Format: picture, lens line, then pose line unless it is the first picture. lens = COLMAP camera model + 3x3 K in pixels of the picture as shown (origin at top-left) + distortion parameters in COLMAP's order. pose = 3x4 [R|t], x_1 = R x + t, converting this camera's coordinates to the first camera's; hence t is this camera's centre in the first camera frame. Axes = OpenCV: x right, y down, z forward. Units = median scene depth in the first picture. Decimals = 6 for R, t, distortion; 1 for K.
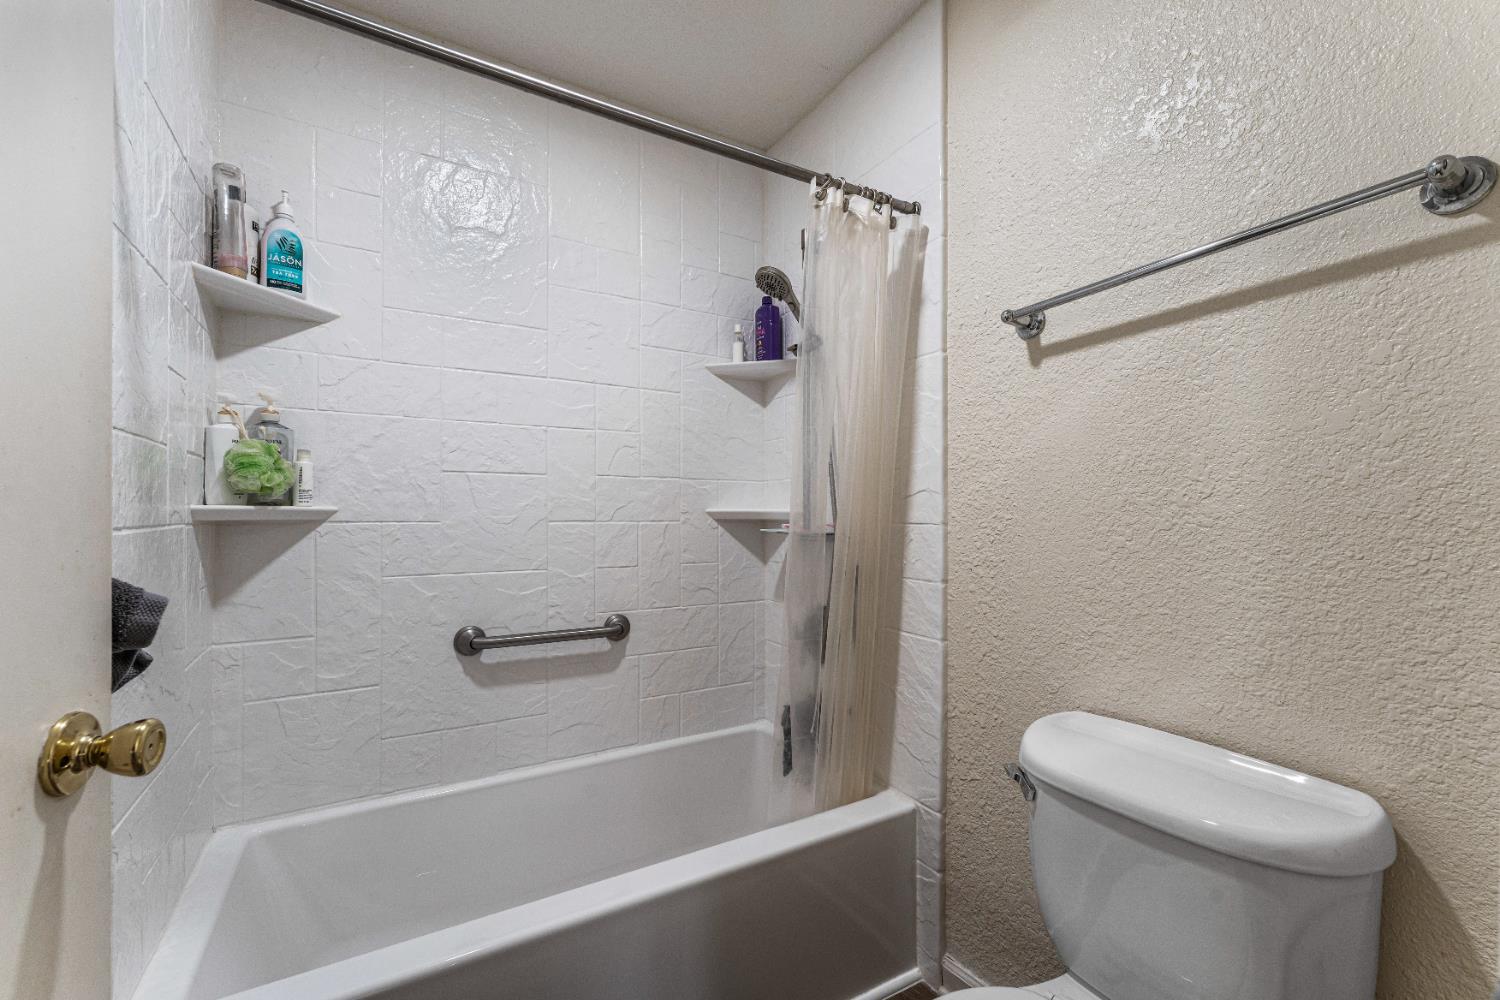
lens RADIAL K [[610.6, 0, 749.2], [0, 610.6, 509.0], [0, 0, 1]] dist [-0.001448, 0.000004]
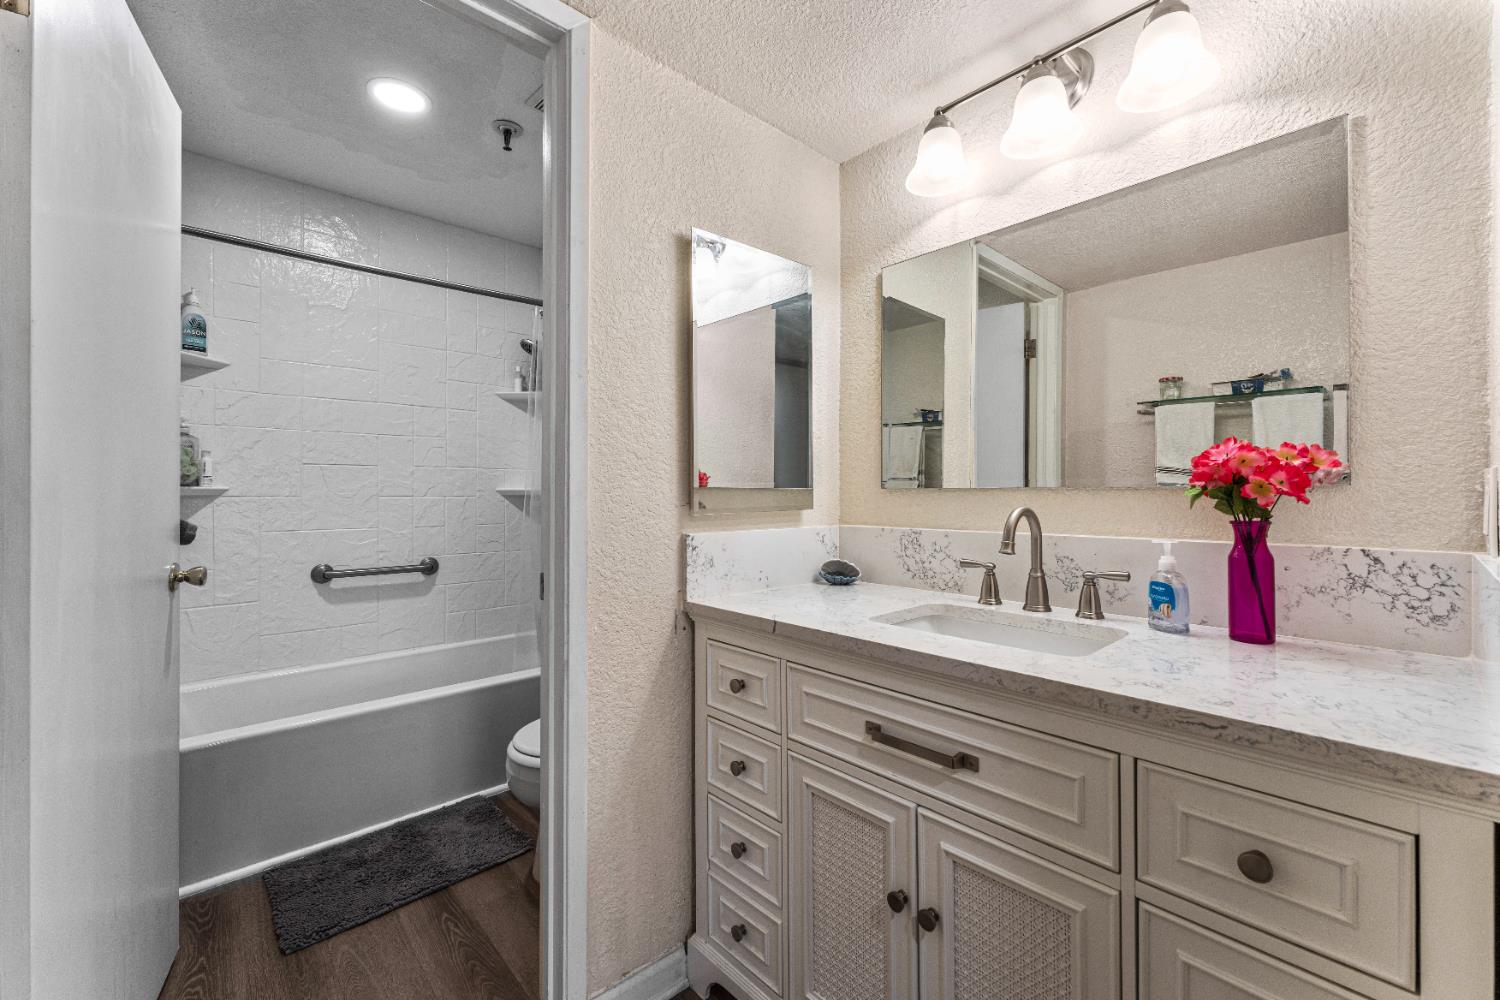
lens RADIAL K [[610.6, 0, 748.1], [0, 610.6, 489.9], [0, 0, 1]] dist [-0.001448, 0.000004]
pose [[0.980197, 0.001209, 0.198022, 0.291667], [-0.002206, 0.999986, 0.004816, -0.005927], [-0.198013, -0.005157, 0.980186, -0.724210]]
